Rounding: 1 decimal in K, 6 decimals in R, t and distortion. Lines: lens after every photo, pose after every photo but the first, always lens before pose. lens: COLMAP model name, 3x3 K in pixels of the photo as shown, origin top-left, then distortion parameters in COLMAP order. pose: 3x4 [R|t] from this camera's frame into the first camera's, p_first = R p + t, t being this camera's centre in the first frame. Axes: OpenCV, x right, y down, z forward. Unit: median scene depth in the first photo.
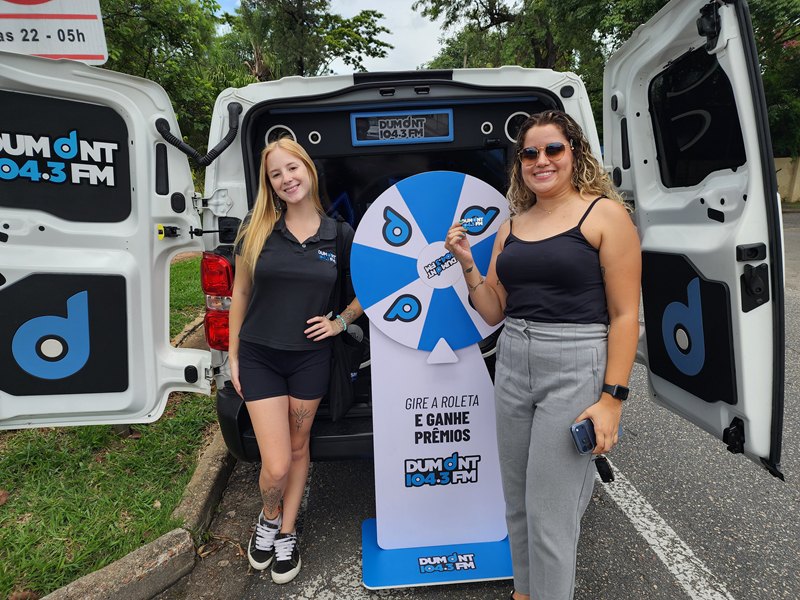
lens RADIAL K [[539.6, 0, 405.8], [0, 539.6, 304.6], [0, 0, 1]] dist [0.055111, -0.053236]
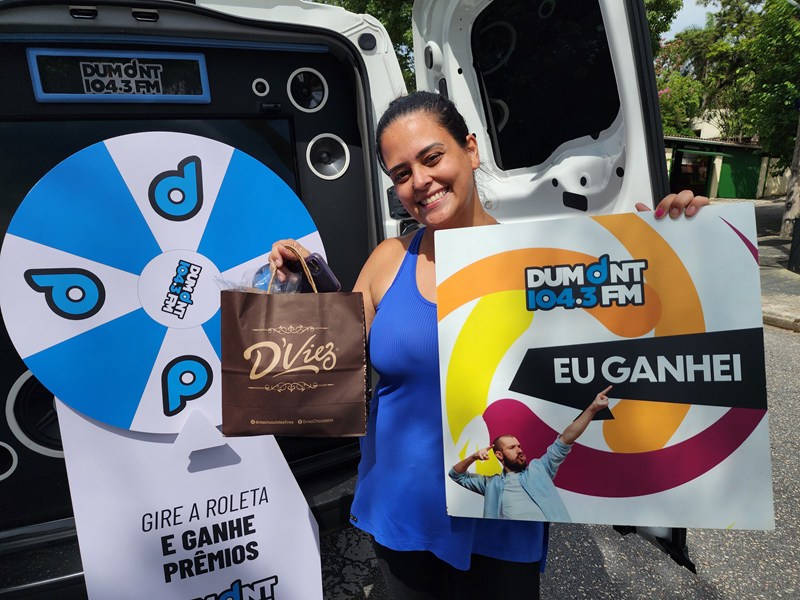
lens RADIAL K [[539.6, 0, 401.6], [0, 539.6, 304.9], [0, 0, 1]] dist [0.055111, -0.053236]
pose [[0.952181, -0.065237, 0.298487, 0.102273], [0.070278, 0.997508, -0.006174, -0.031957], [-0.297341, 0.026855, 0.954394, 0.308924]]
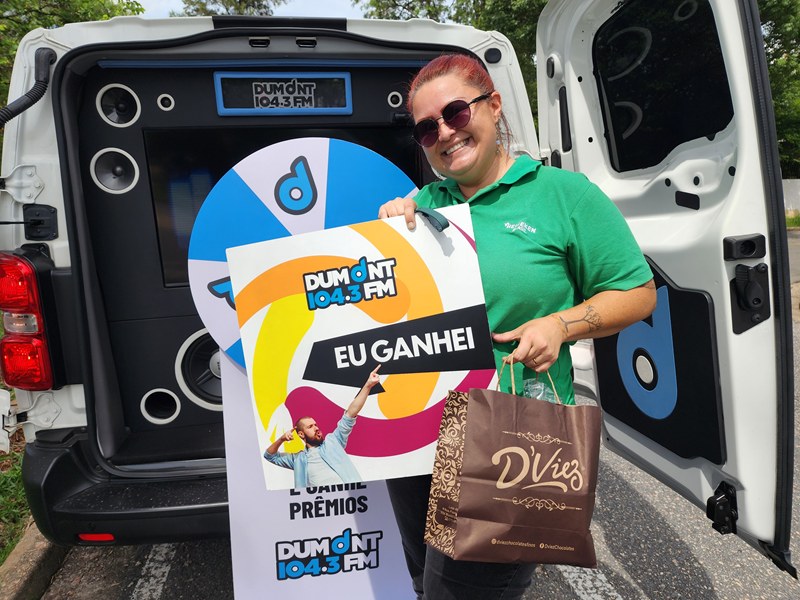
lens RADIAL K [[539.6, 0, 399.7], [0, 539.6, 296.7], [0, 0, 1]] dist [0.055111, -0.053236]
pose [[0.996070, 0.000402, 0.088570, 0.093147], [0.003951, 0.998793, -0.048964, -0.000798], [-0.088483, 0.049121, 0.994866, 0.246129]]
